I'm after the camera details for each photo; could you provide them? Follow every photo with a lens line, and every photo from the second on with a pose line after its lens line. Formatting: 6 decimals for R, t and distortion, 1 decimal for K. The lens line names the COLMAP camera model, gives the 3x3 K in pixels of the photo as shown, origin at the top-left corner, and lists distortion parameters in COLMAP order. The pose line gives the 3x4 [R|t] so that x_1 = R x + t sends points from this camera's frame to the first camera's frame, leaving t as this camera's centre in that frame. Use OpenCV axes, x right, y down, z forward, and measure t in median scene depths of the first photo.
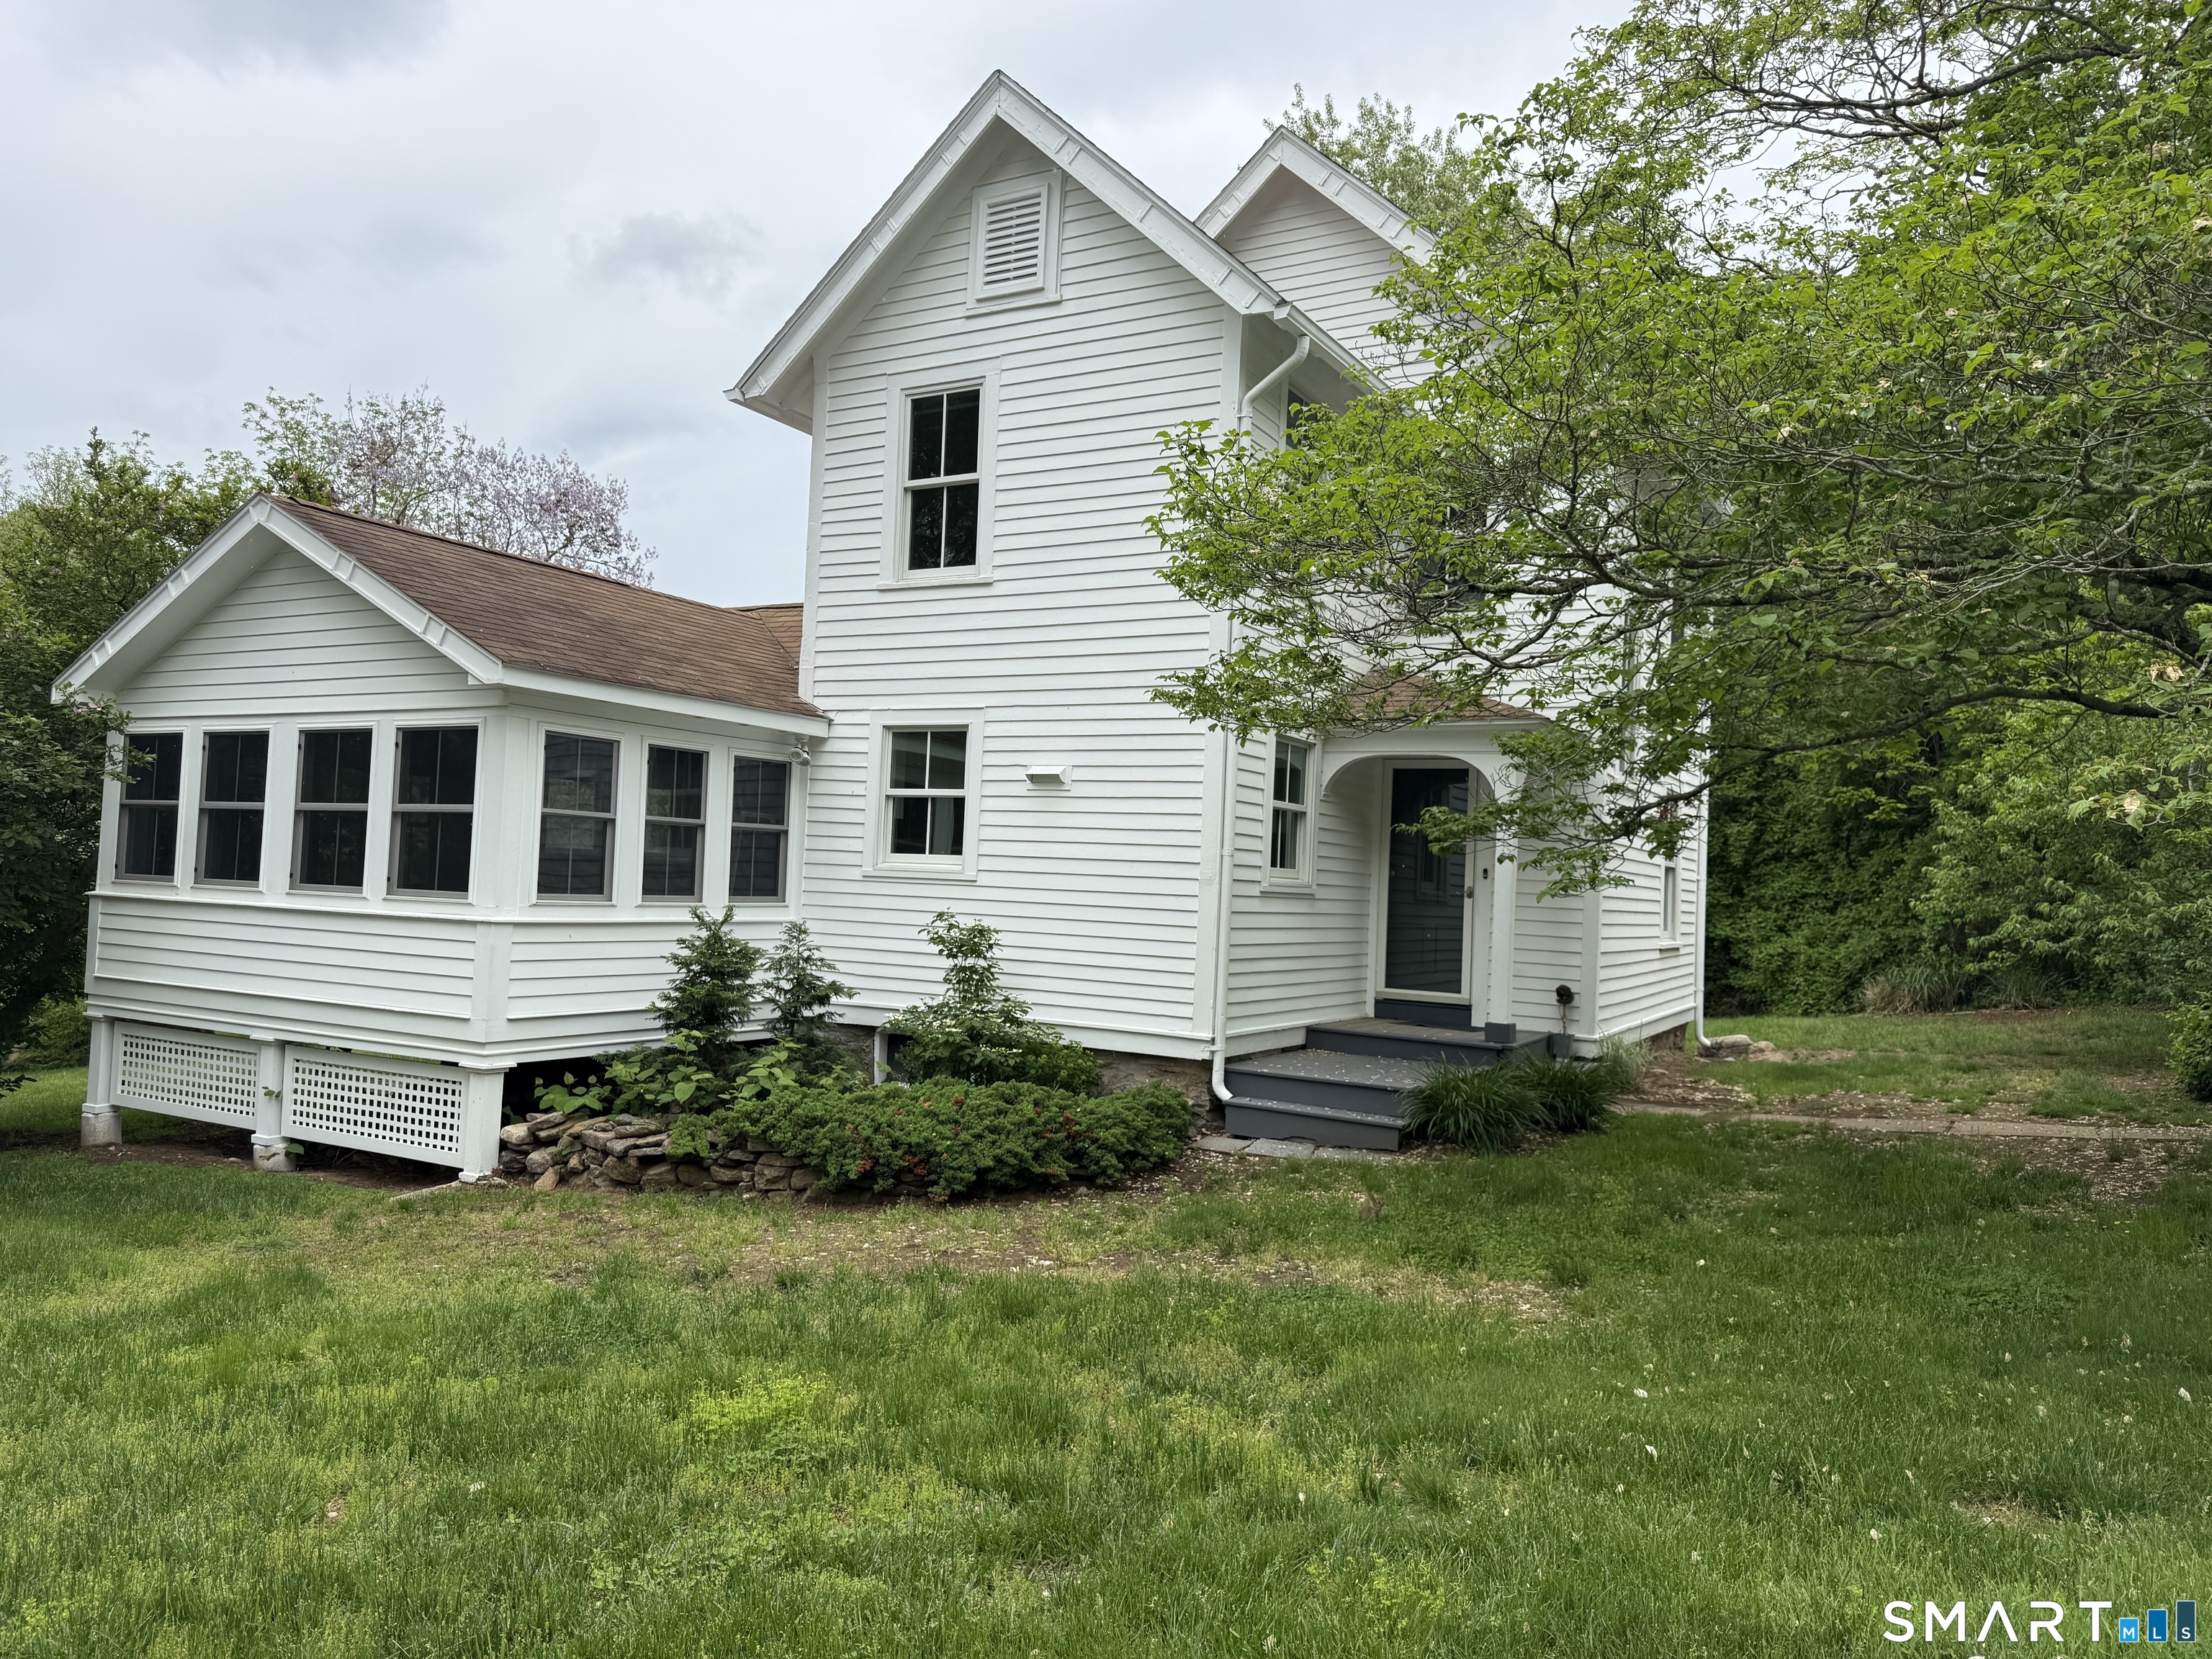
lens RADIAL K [[1585.9, 0, 1104.9], [0, 1585.9, 855.2], [0, 0, 1]] dist [0.050594, -0.003143]
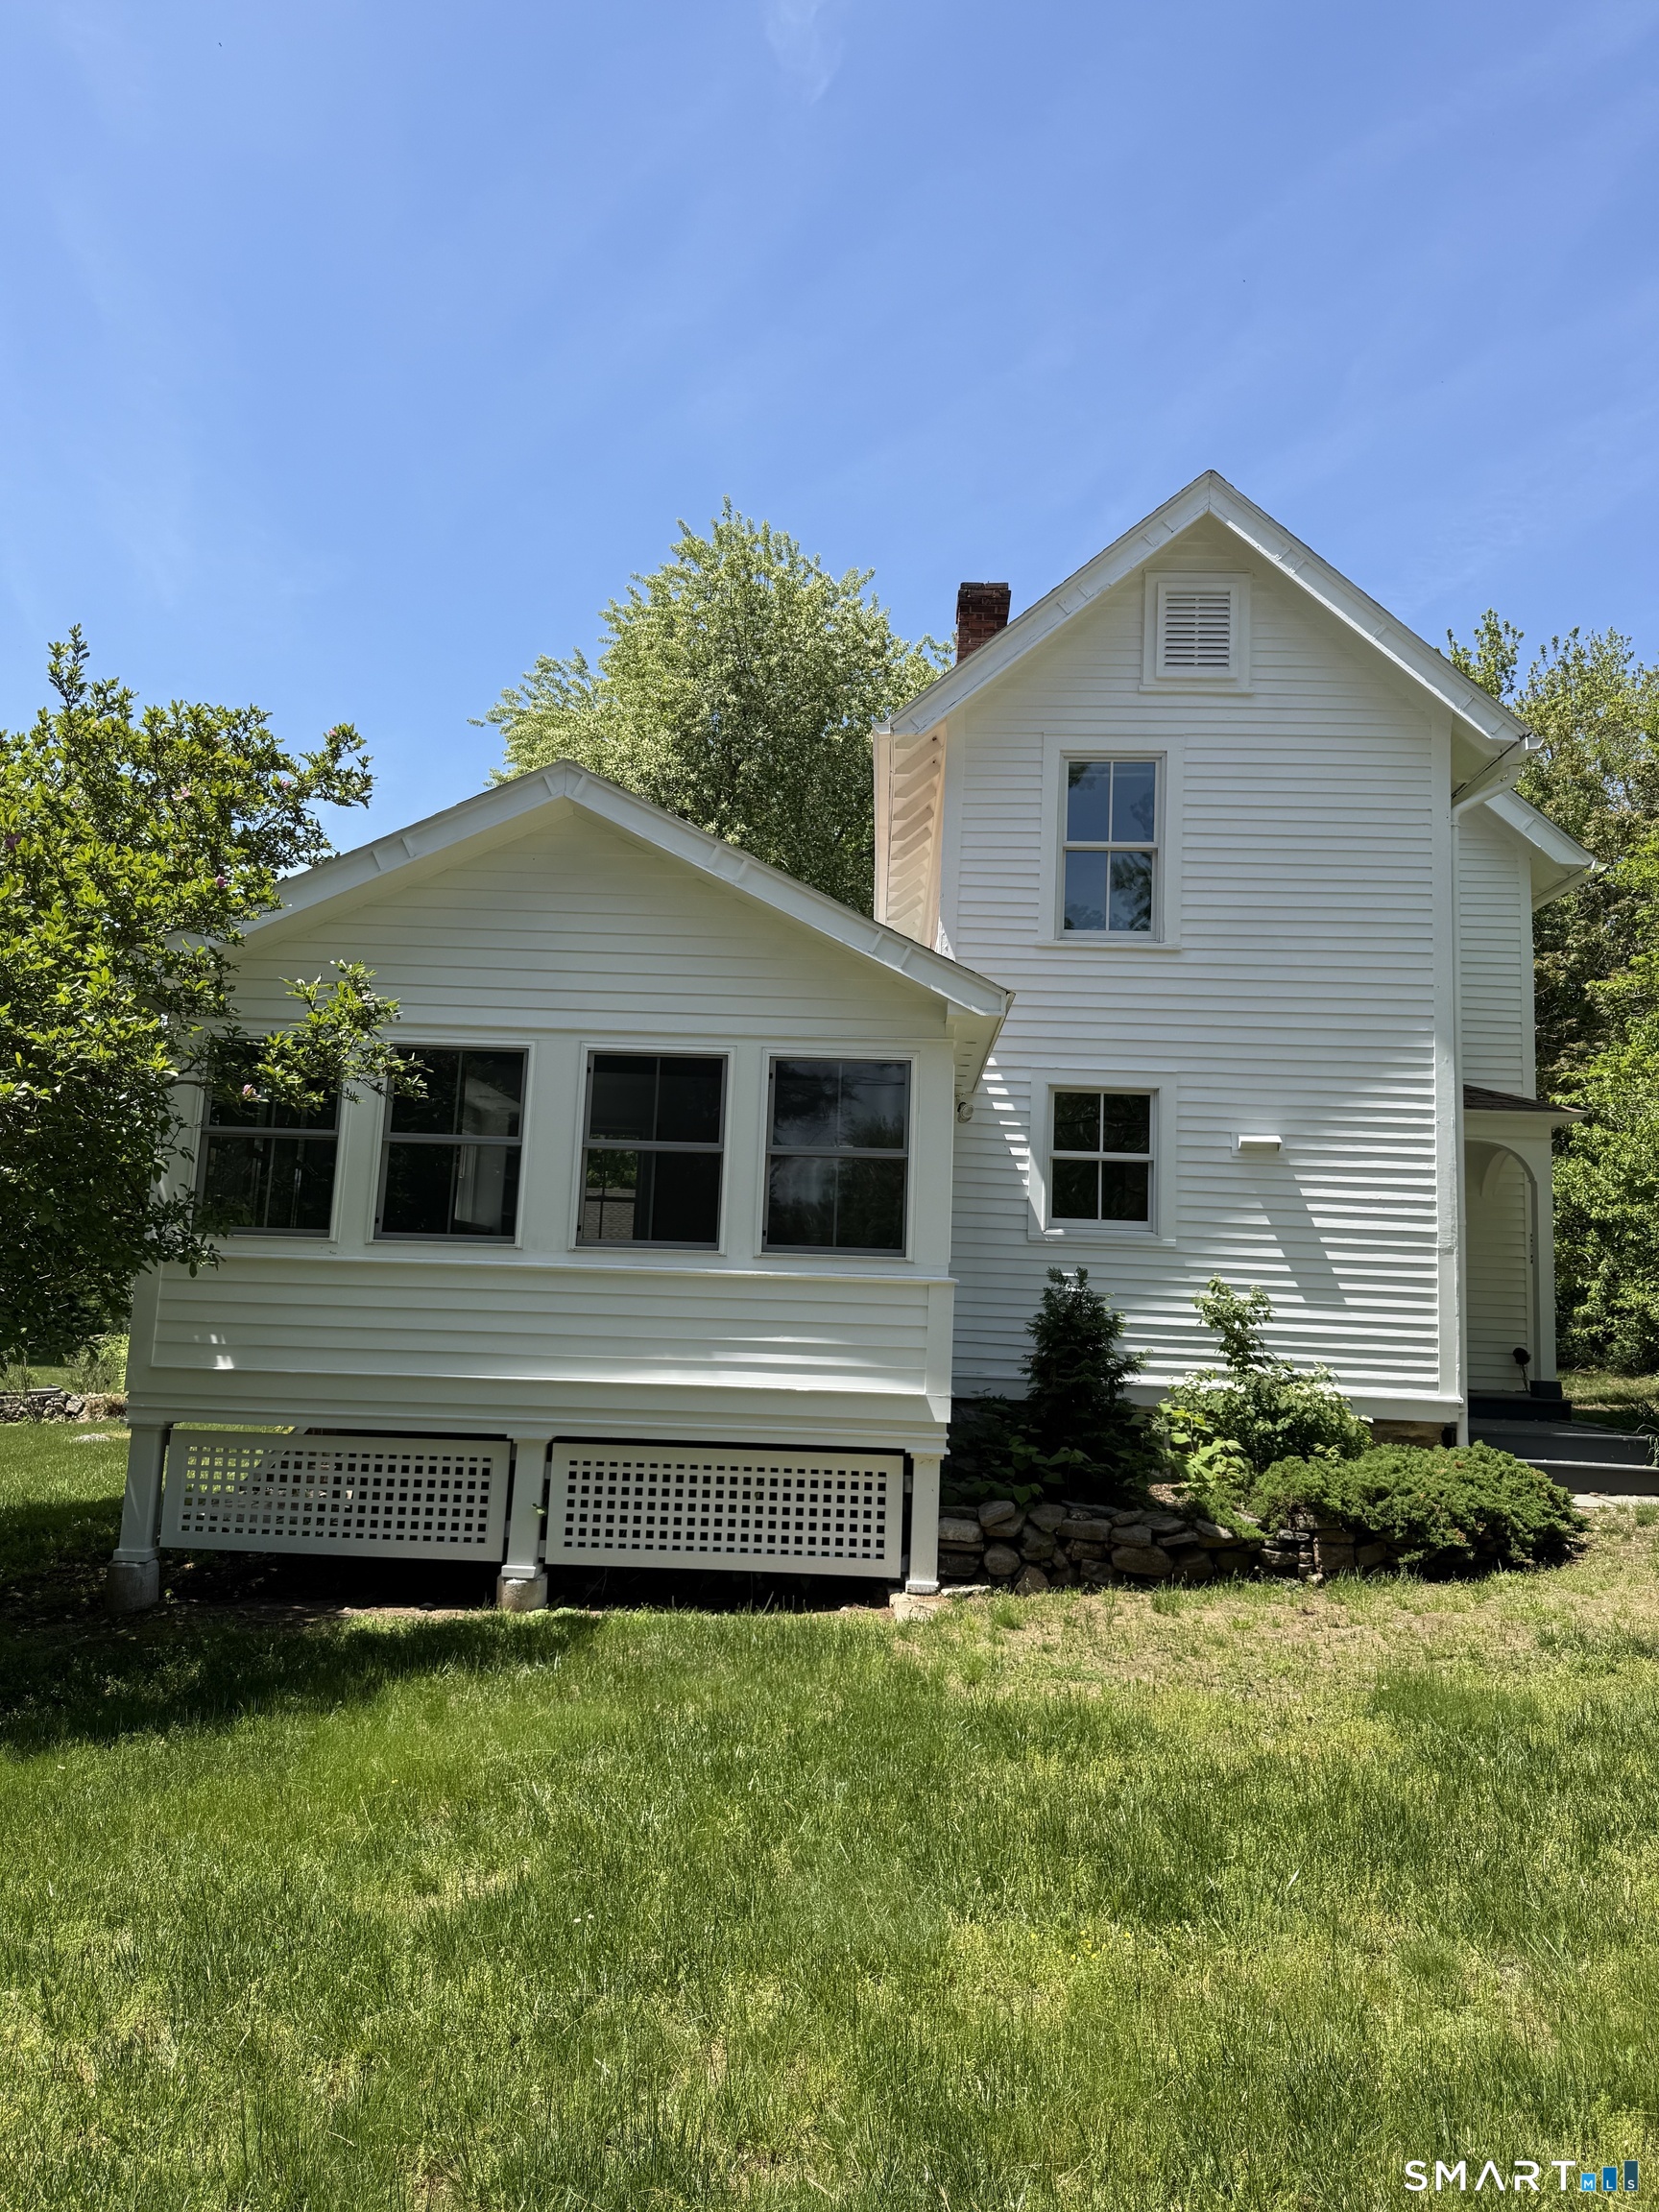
lens RADIAL K [[1585.9, 0, 829.5], [0, 1585.9, 1106.0], [0, 0, 1]] dist [0.050594, -0.003143]
pose [[0.883159, 0.053388, 0.466026, -0.727404], [-0.008876, 0.995226, -0.097192, 0.025877], [-0.468990, 0.081699, 0.879417, 0.223655]]
